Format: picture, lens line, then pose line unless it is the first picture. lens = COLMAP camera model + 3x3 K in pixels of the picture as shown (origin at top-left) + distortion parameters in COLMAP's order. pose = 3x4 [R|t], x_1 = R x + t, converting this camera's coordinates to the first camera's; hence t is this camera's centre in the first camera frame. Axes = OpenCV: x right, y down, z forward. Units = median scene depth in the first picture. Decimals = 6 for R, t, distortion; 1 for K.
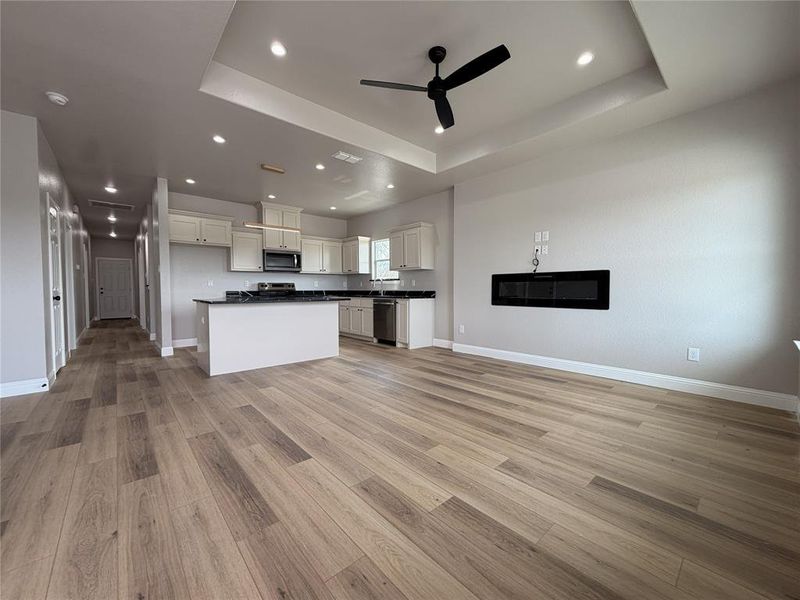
lens RADIAL K [[320.4, 0, 402.3], [0, 320.4, 300.5], [0, 0, 1]] dist [-0.004370, 0.001395]
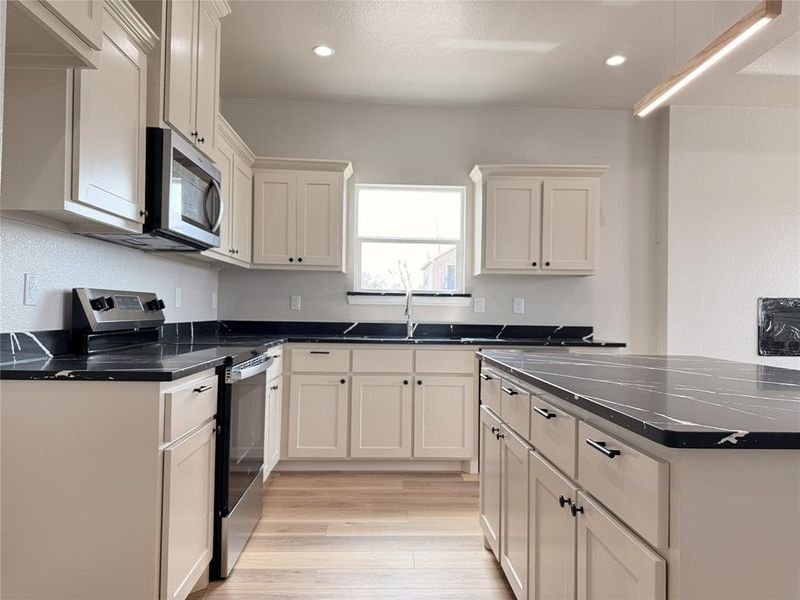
lens RADIAL K [[537.9, 0, 401.4], [0, 537.9, 301.7], [0, 0, 1]] dist [0.016961, -0.012851]
pose [[0.647072, 0.022108, 0.762109, -0.613944], [0.007388, 0.999351, -0.035263, -0.038216], [-0.762393, 0.028449, 0.646488, 0.694931]]
